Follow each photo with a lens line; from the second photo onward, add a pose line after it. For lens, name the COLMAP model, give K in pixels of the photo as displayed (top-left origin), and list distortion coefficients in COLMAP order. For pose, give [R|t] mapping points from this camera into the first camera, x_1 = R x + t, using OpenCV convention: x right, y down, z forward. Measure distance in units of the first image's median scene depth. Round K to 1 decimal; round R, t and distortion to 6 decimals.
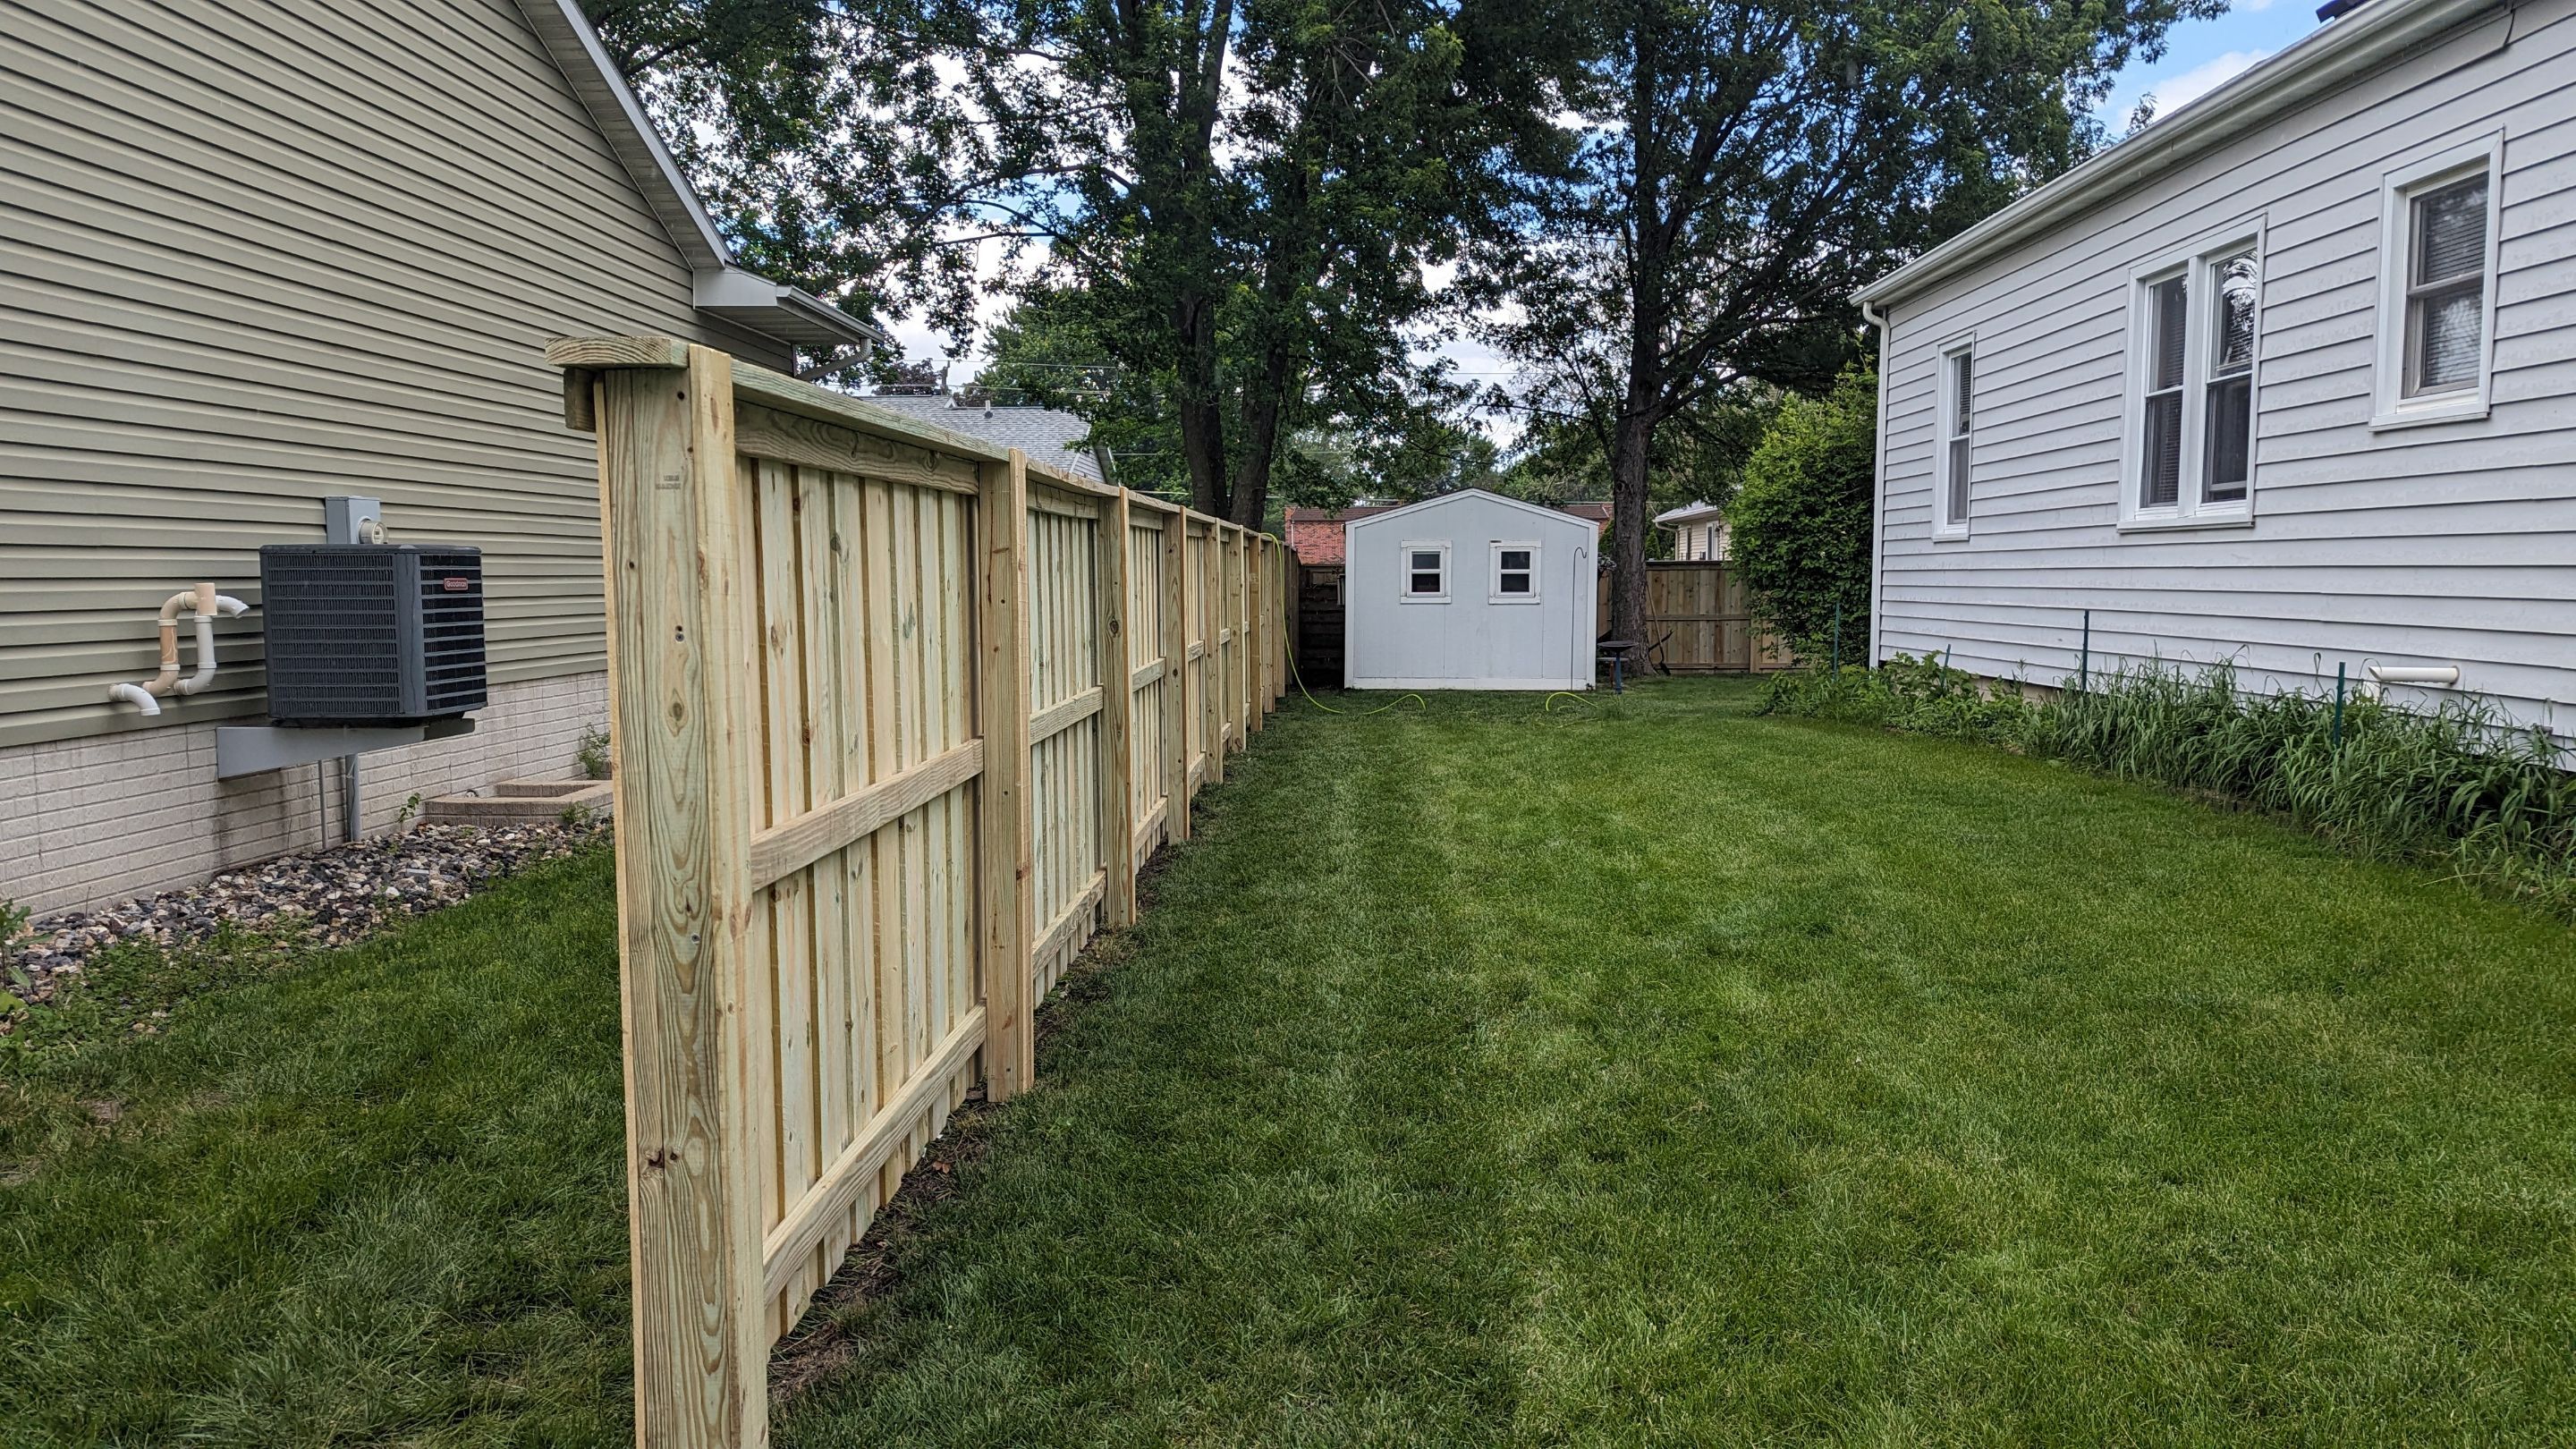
lens RADIAL K [[1839.6, 0, 1287.3], [0, 1839.6, 716.2], [0, 0, 1]] dist [0.041961, -0.012166]
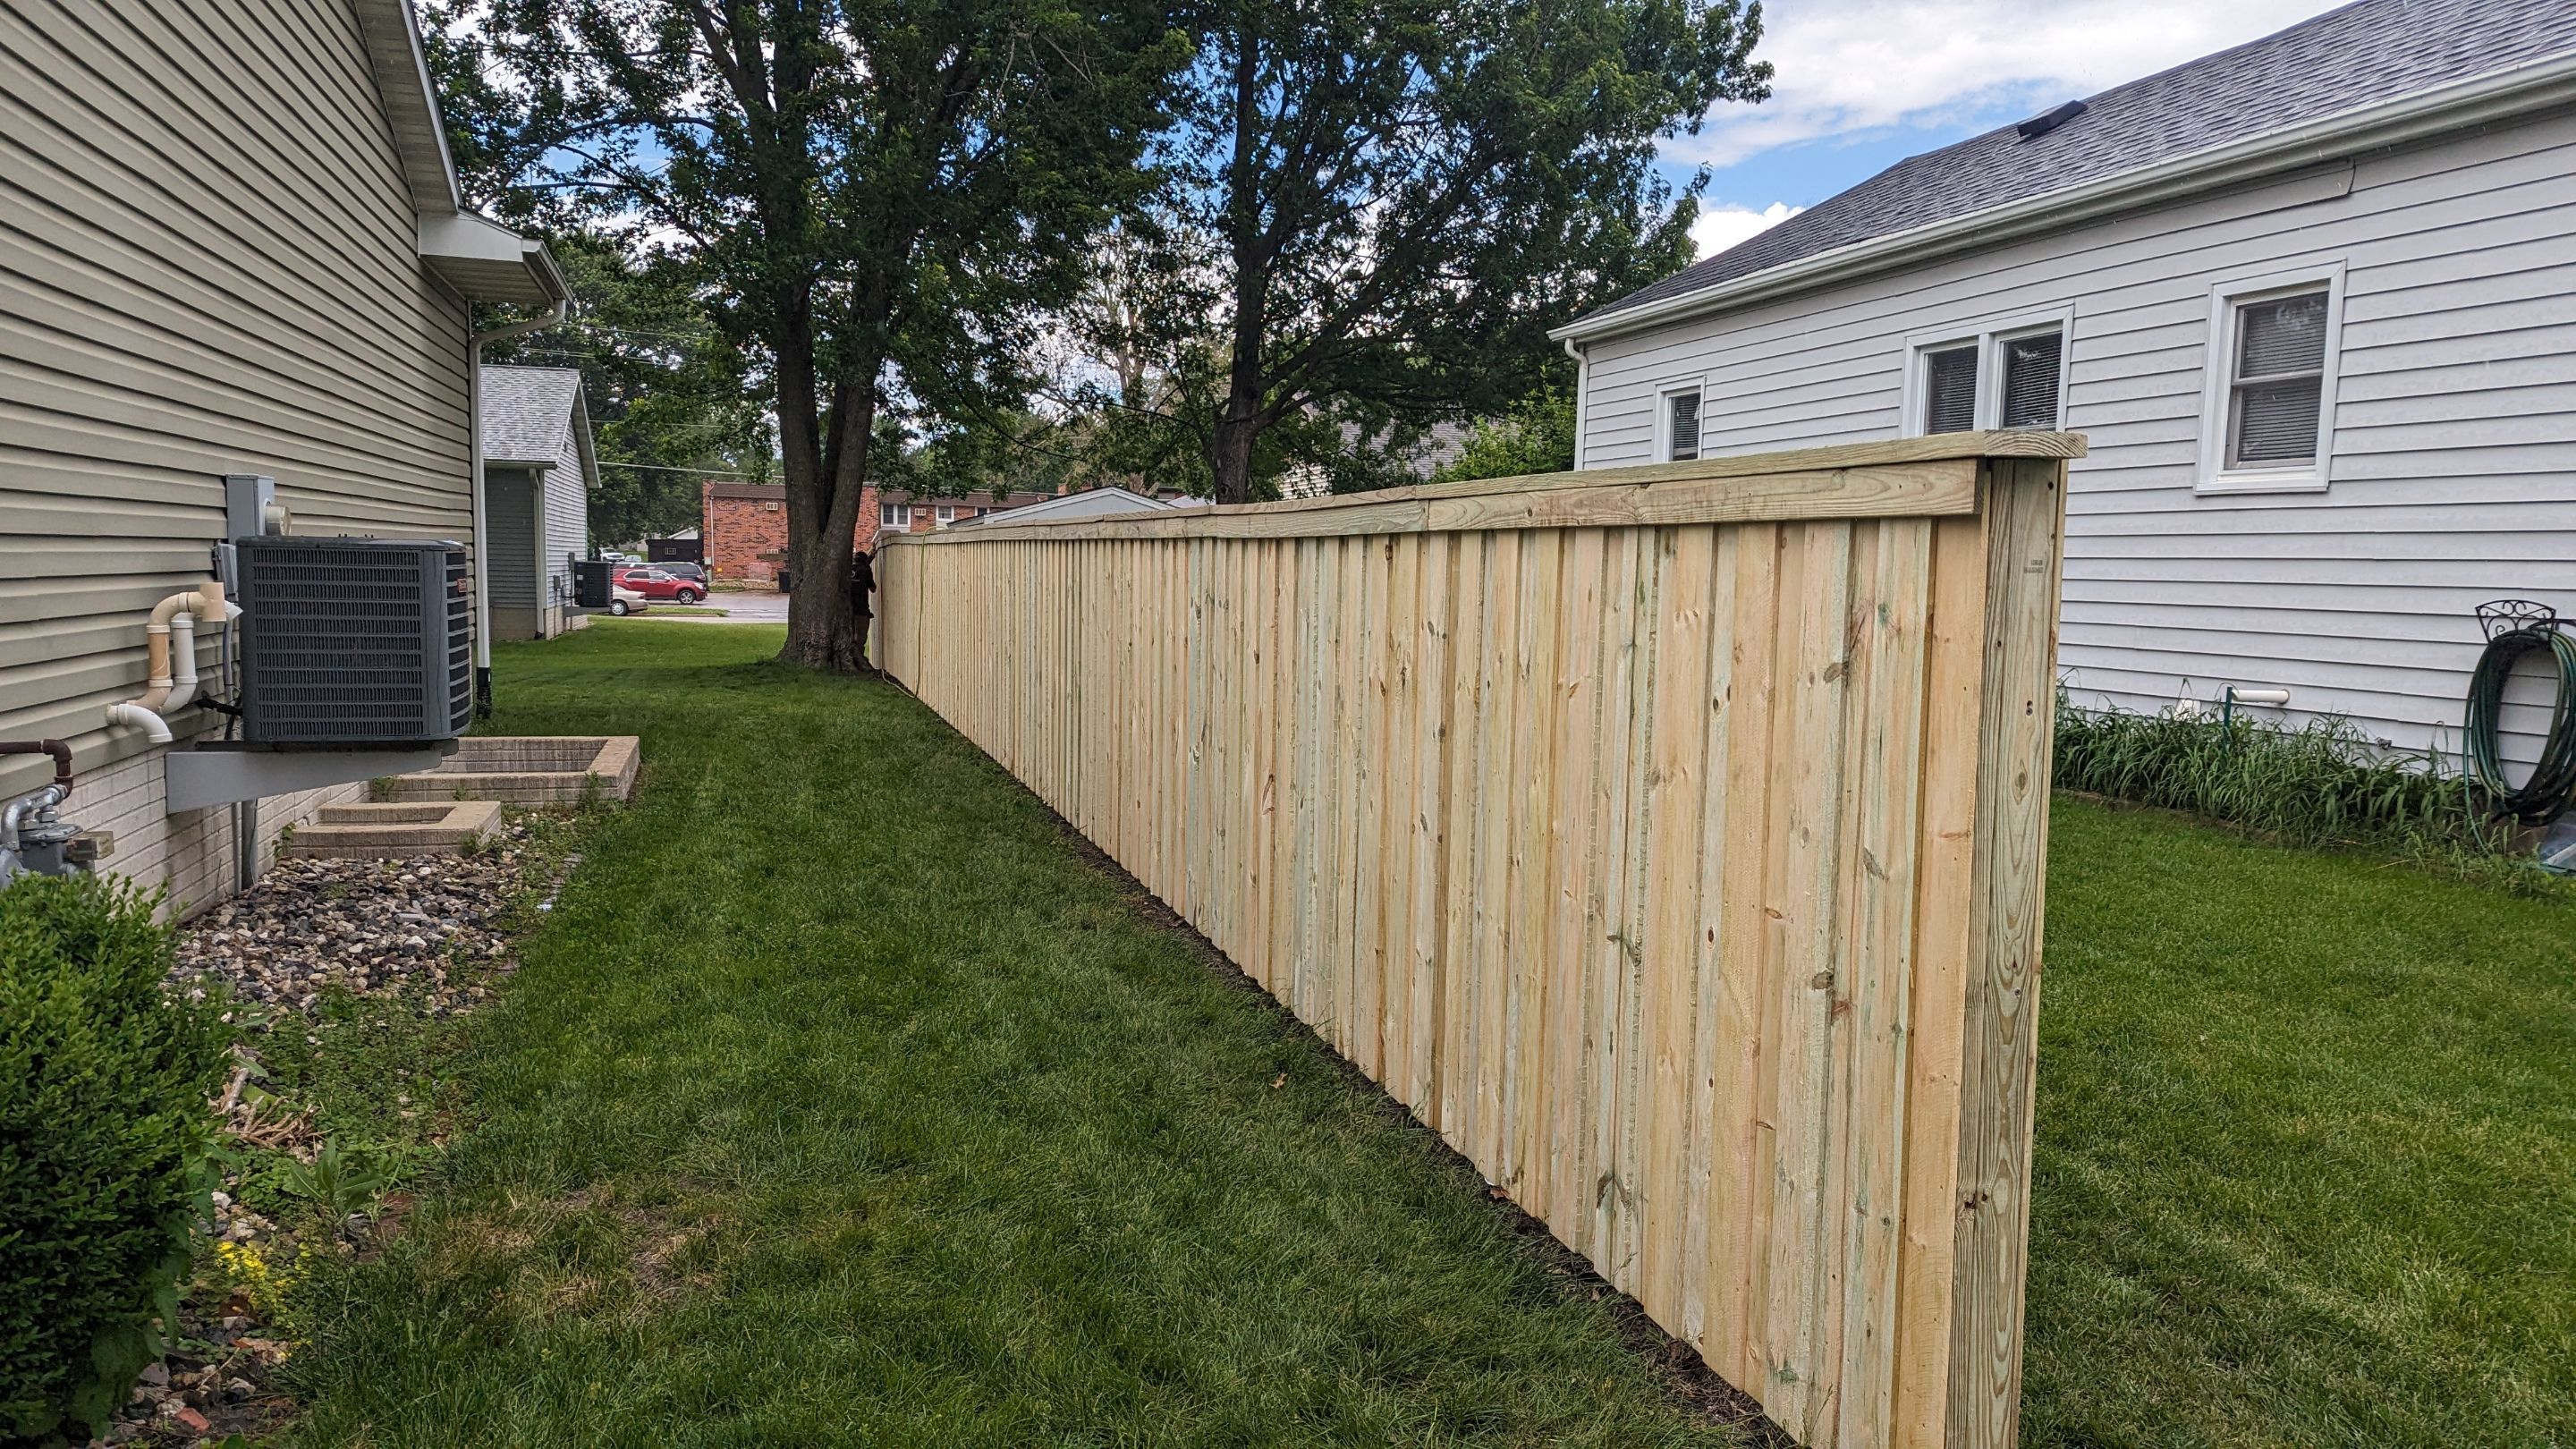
lens RADIAL K [[1839.6, 0, 1293.0], [0, 1839.6, 742.0], [0, 0, 1]] dist [0.041961, -0.012166]
pose [[0.944685, -0.006268, 0.327918, -0.398555], [-0.000471, 0.999790, 0.020468, -0.017224], [-0.327978, -0.019490, 0.944484, 0.048582]]
